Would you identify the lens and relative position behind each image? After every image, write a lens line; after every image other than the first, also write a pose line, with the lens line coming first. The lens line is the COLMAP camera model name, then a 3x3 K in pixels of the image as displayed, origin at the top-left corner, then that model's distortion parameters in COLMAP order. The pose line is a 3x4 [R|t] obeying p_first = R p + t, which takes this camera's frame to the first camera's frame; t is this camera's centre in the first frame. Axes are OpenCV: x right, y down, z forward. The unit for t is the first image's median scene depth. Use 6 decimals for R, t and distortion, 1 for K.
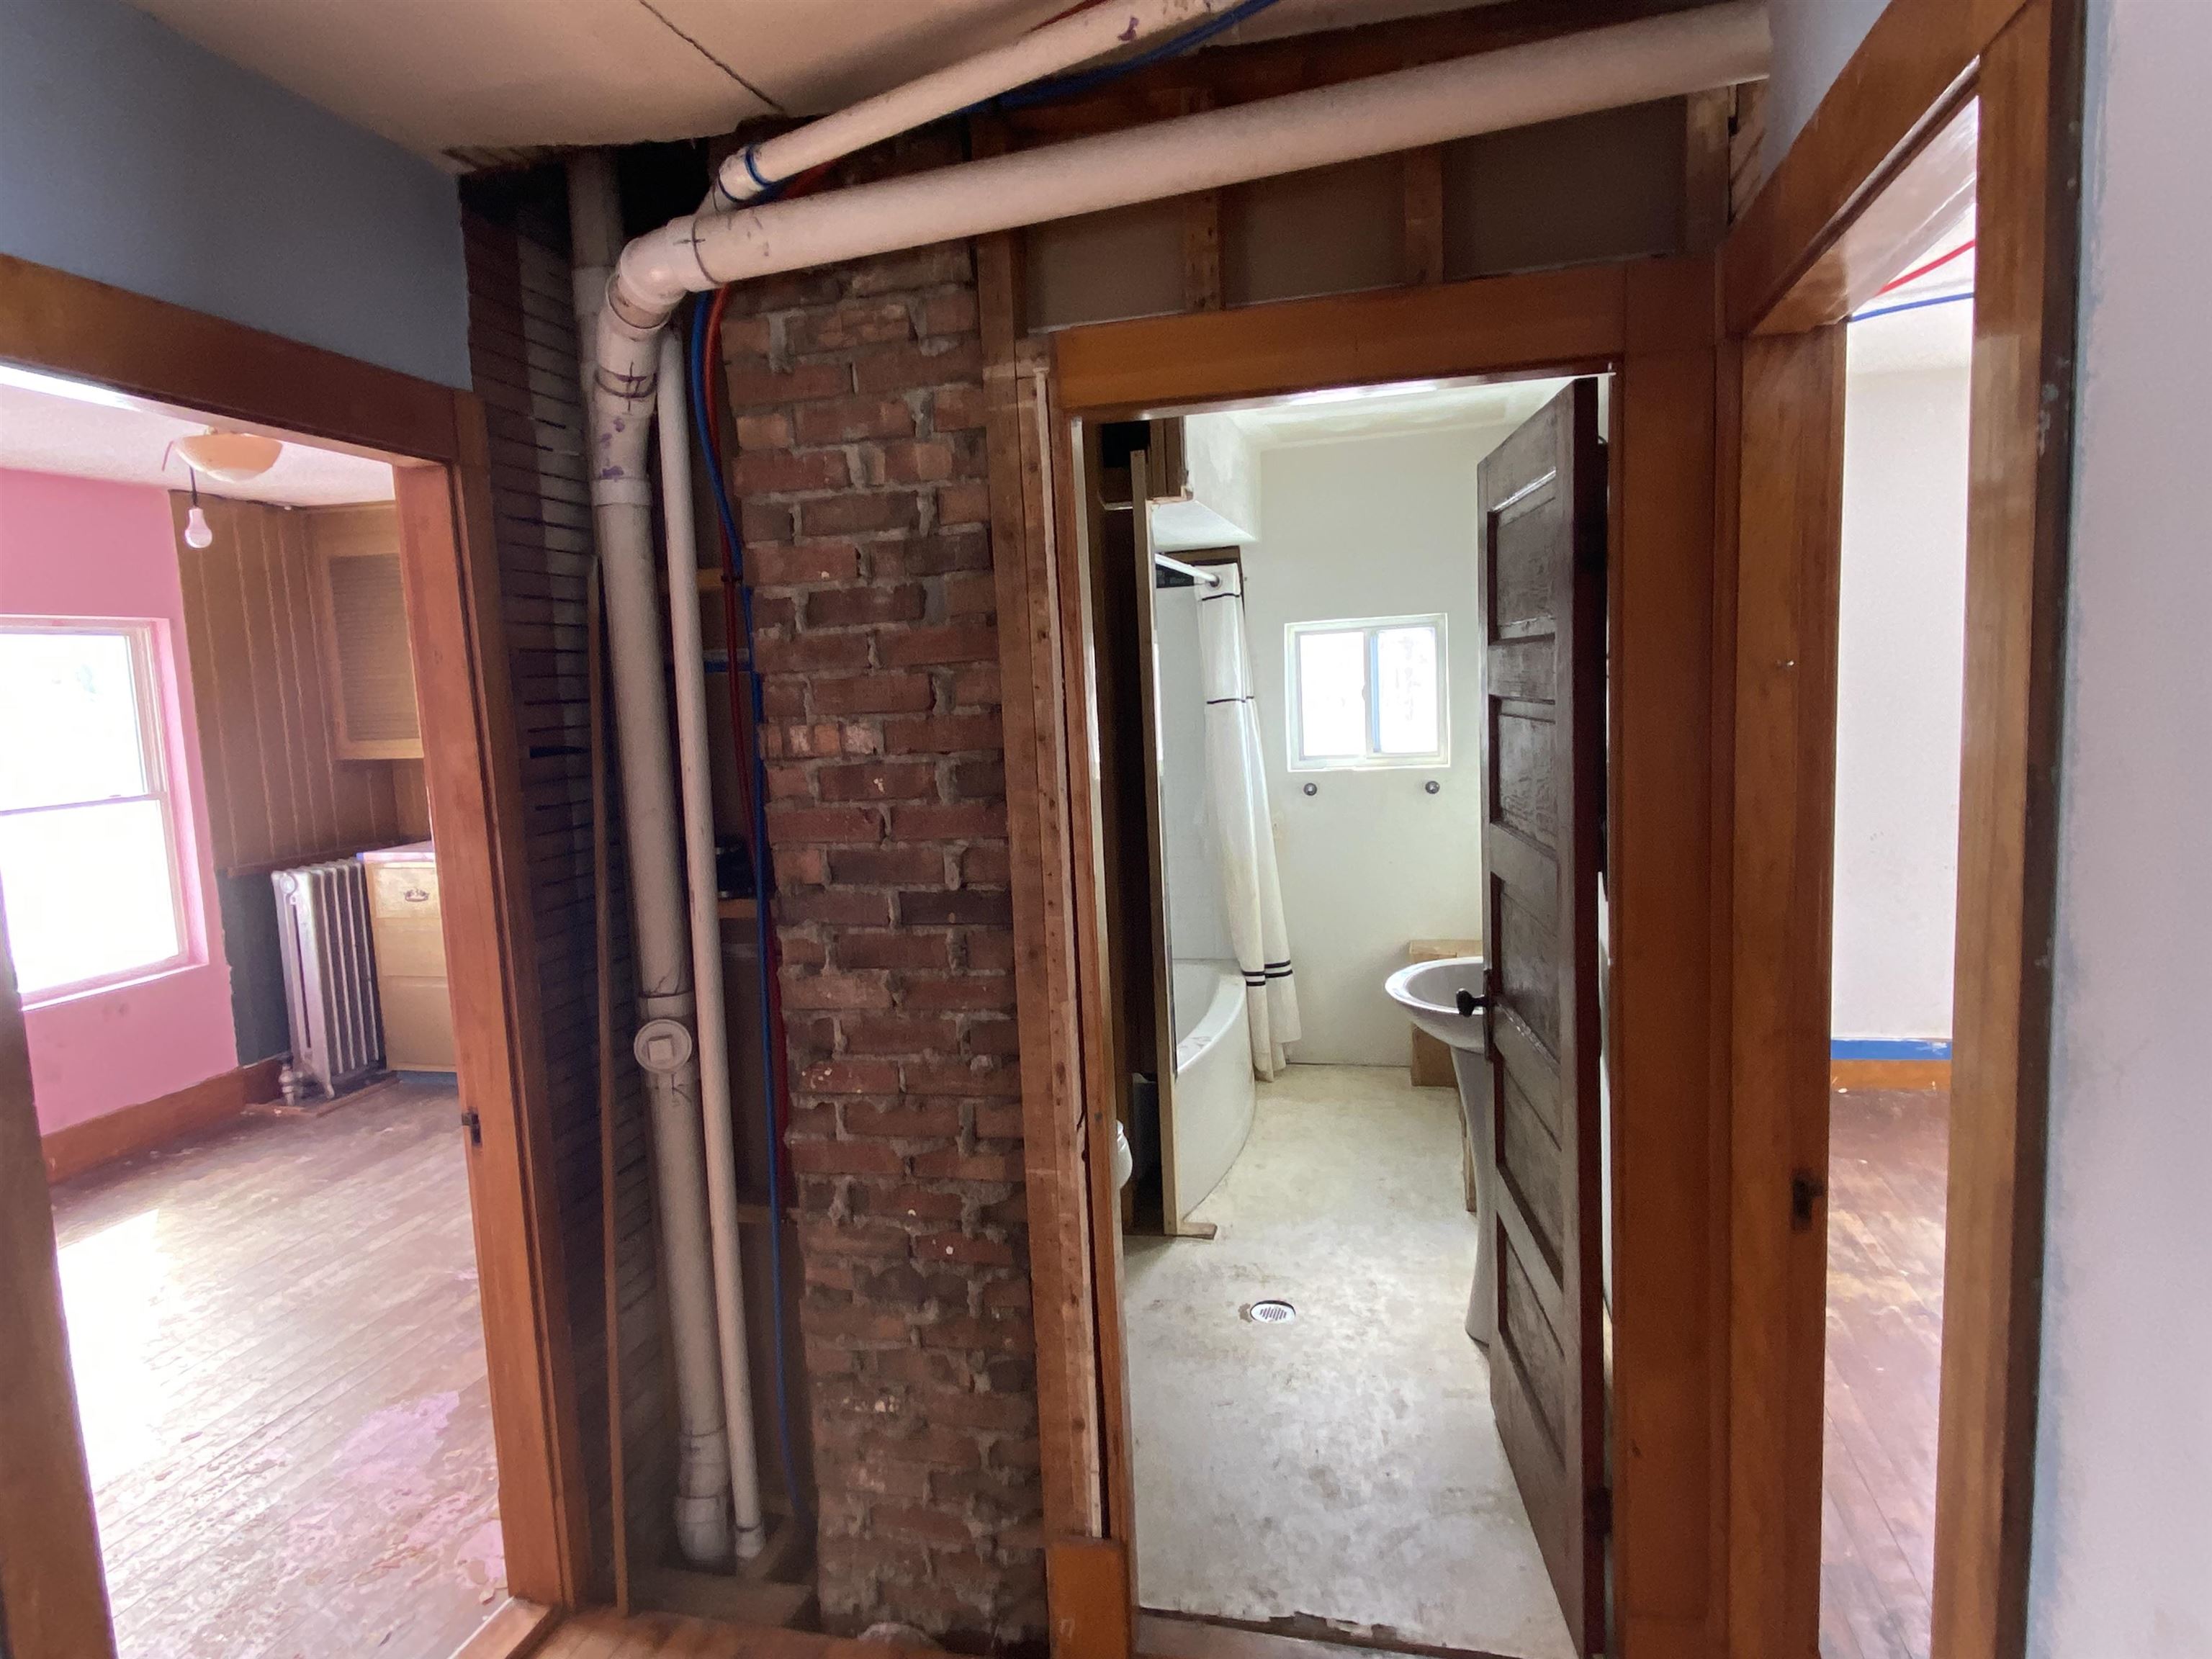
lens RADIAL K [[1323.8, 0, 1107.9], [0, 1323.8, 816.0], [0, 0, 1]] dist [-0.002747, -0.002189]
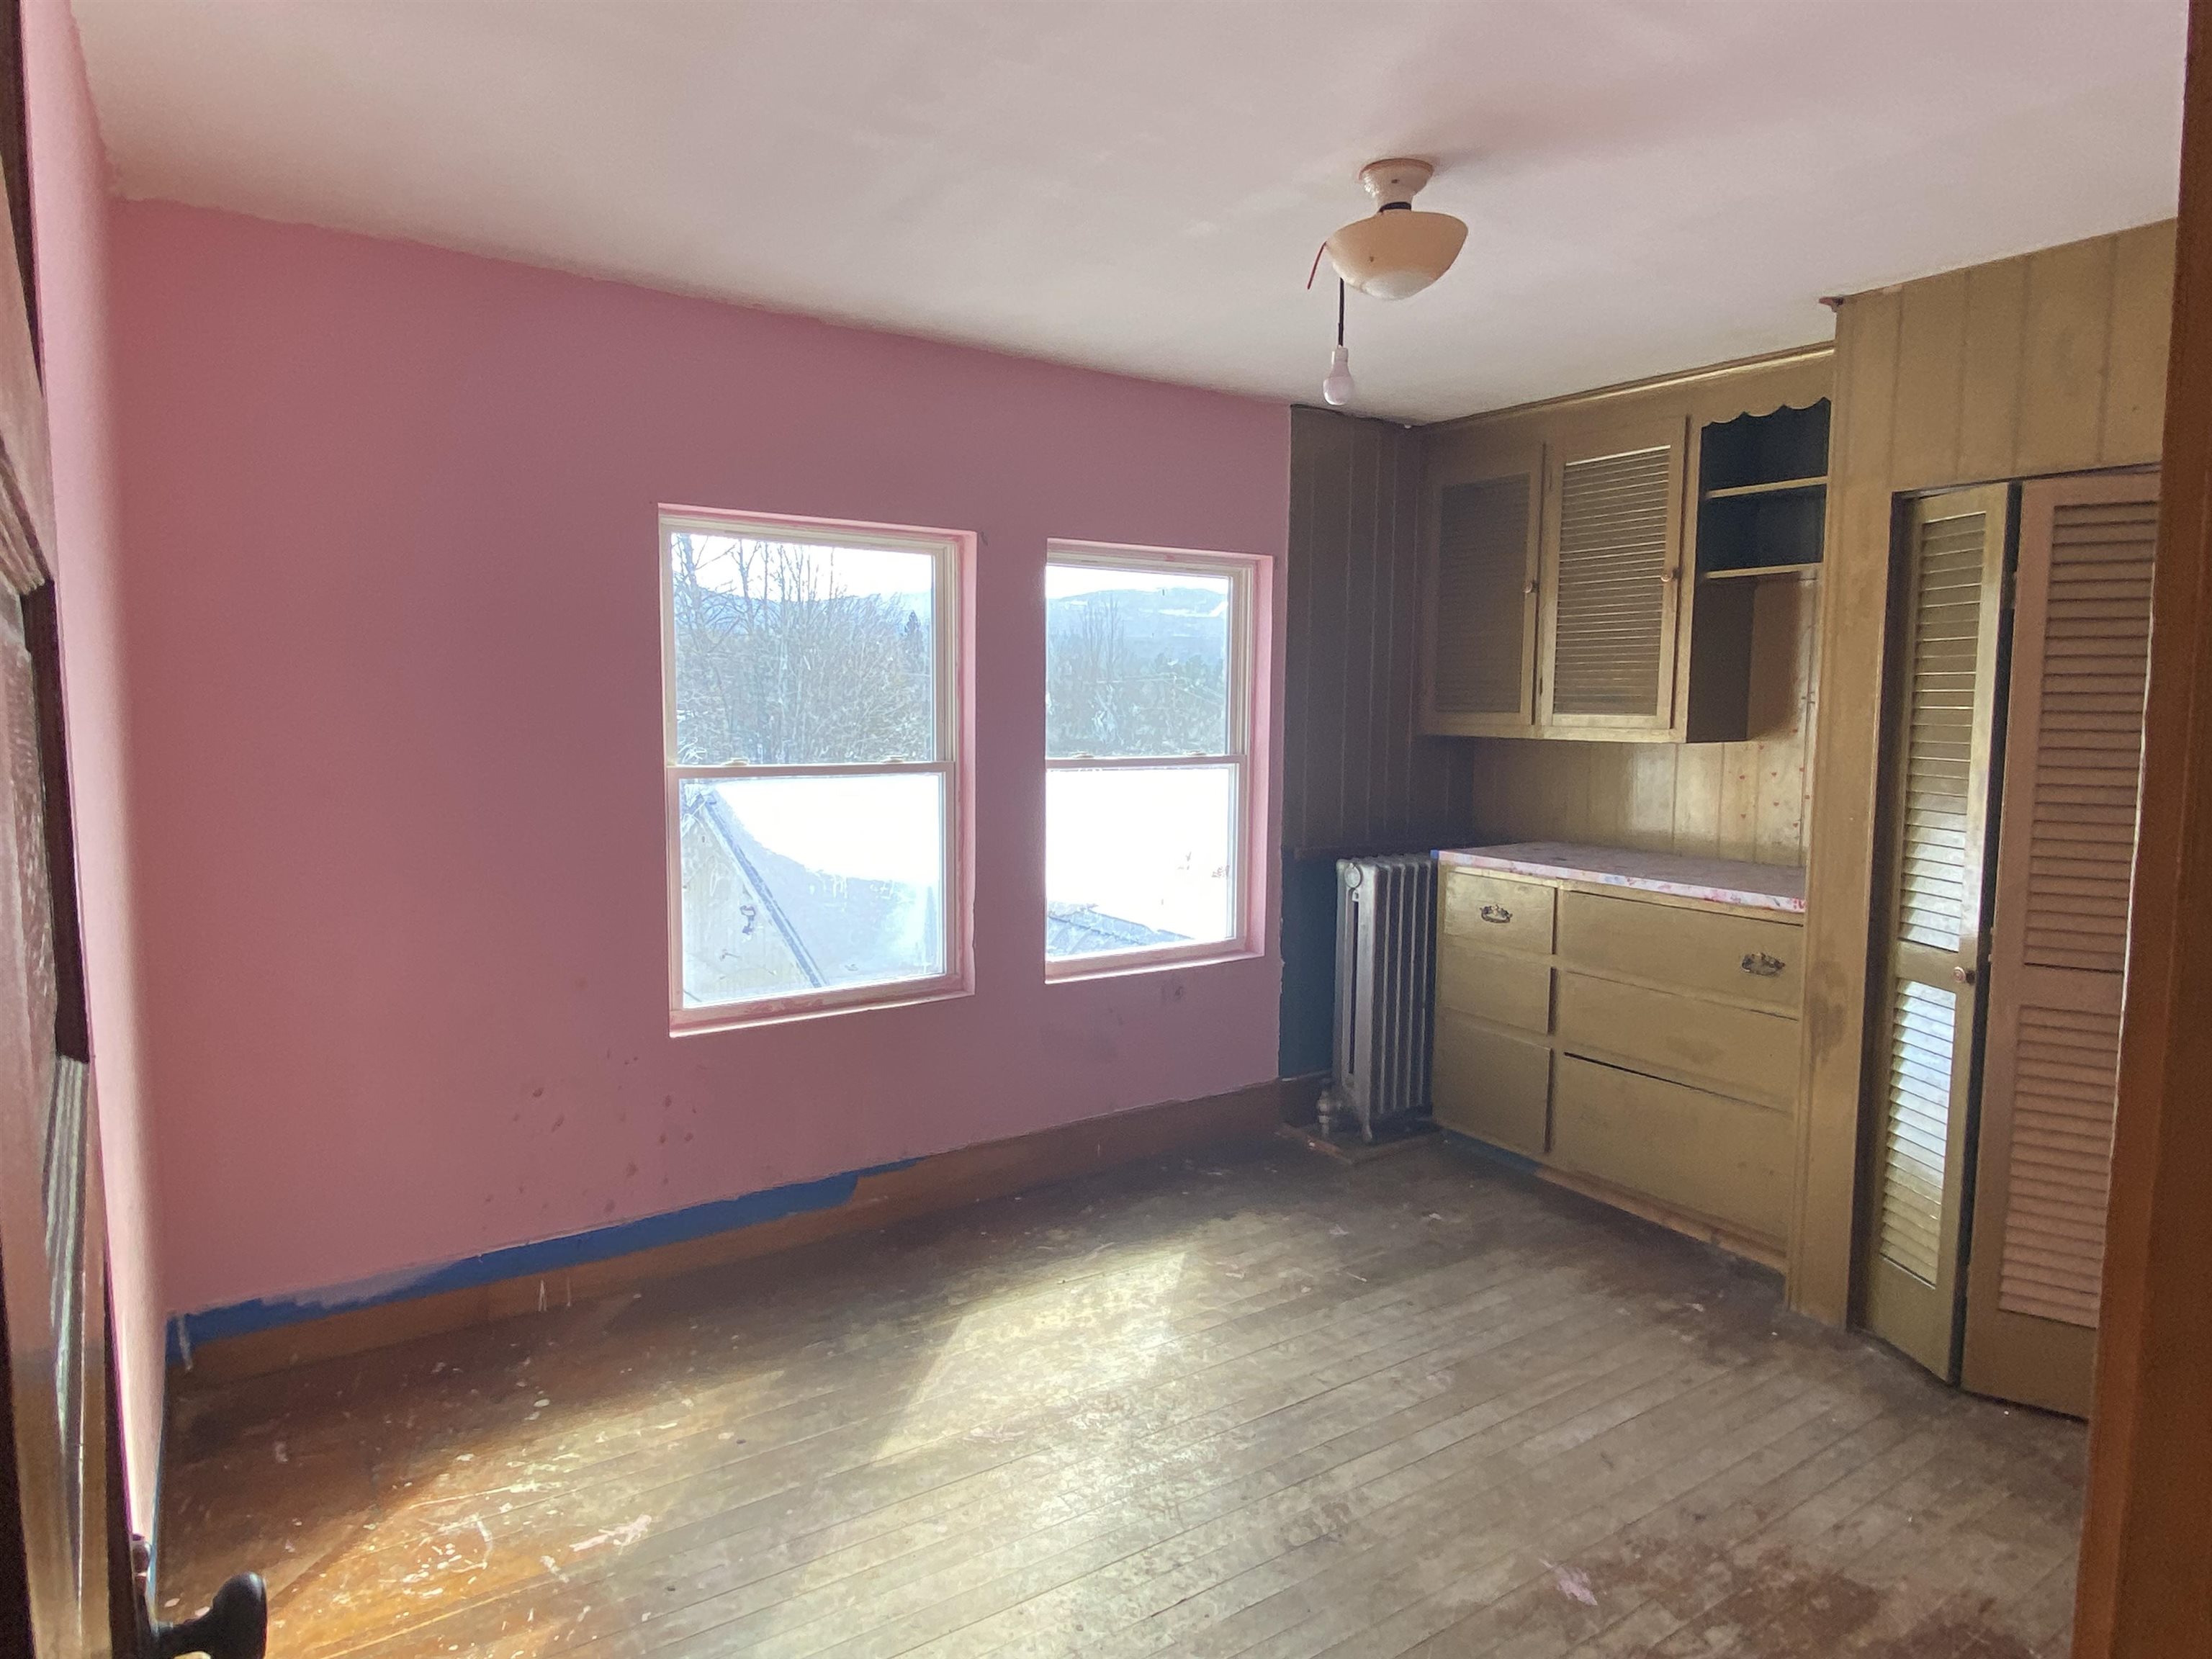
lens RADIAL K [[1287.5, 0, 1107.6], [0, 1287.5, 816.9], [0, 0, 1]] dist [0.066483, -0.067224]
pose [[0.750464, 0.111053, -0.651514, -0.216997], [-0.112815, 0.992839, 0.039284, -0.000529], [0.651211, 0.044019, 0.757619, 0.289359]]
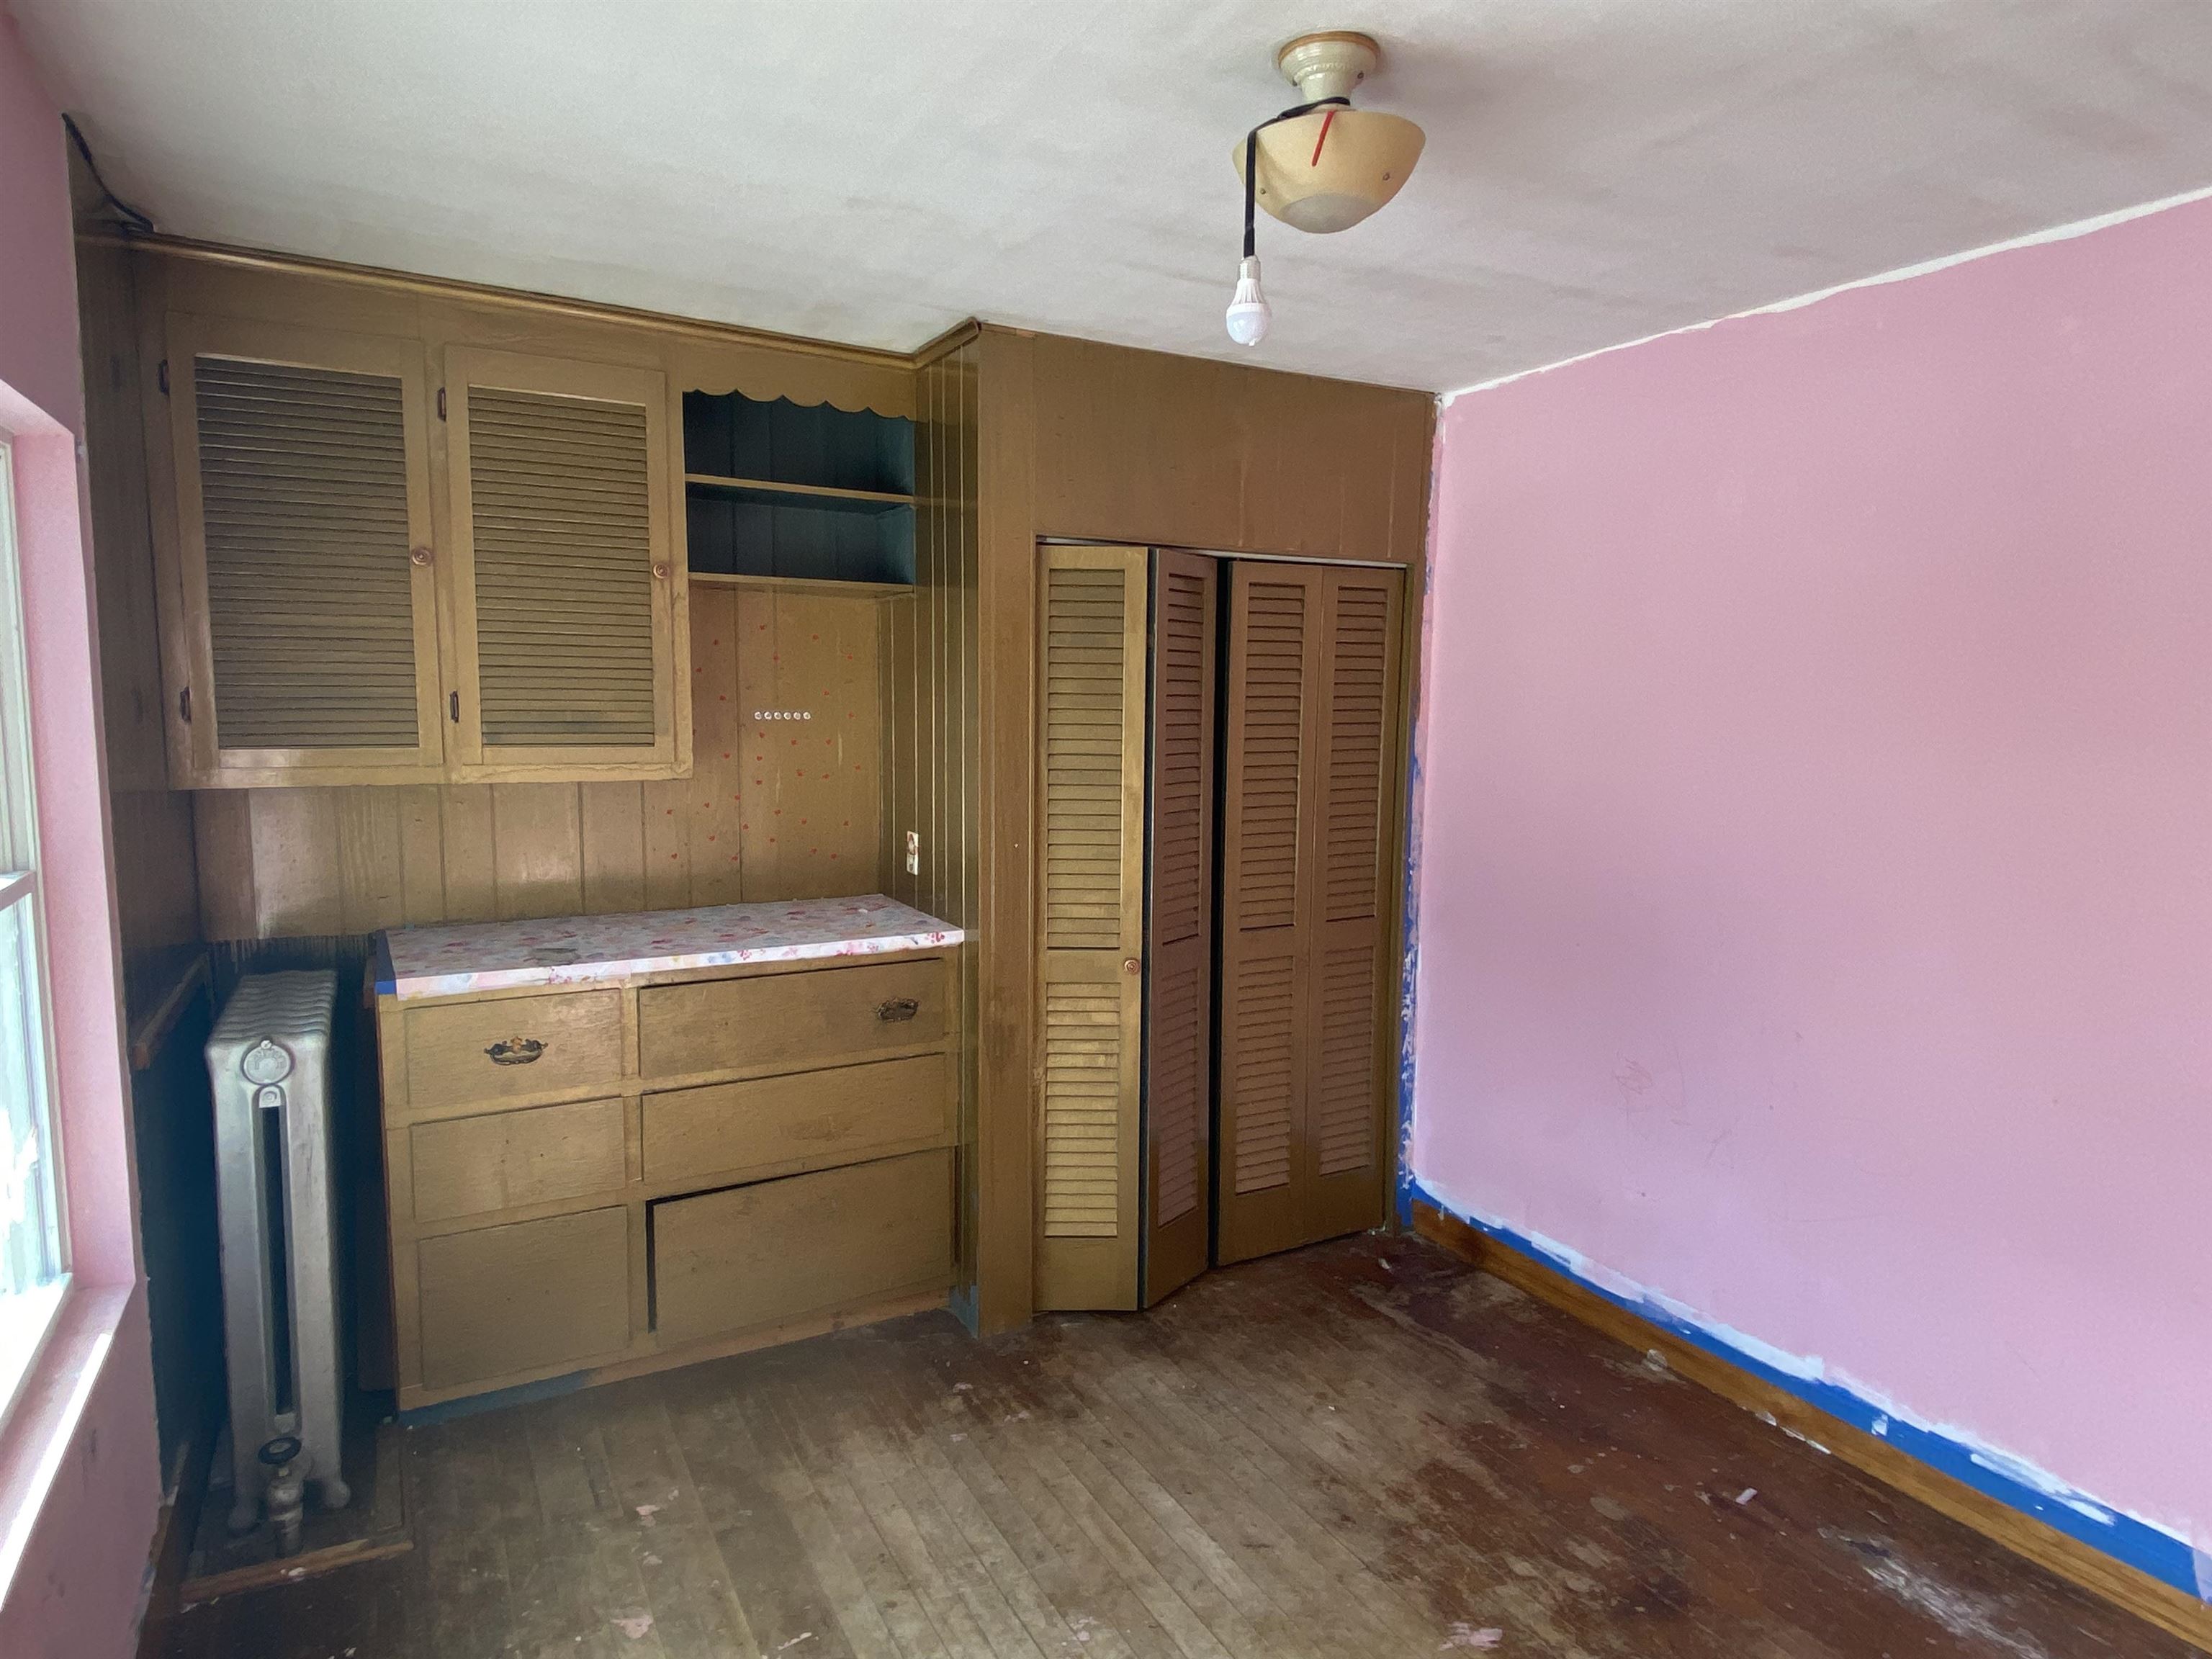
lens RADIAL K [[1287.5, 0, 1107.6], [0, 1287.5, 816.9], [0, 0, 1]] dist [0.066483, -0.067224]
pose [[0.728130, -0.018534, 0.685189, -0.742569], [0.029786, 0.999546, -0.004616, -0.023625], [-0.684792, 0.023770, 0.728351, 0.490522]]
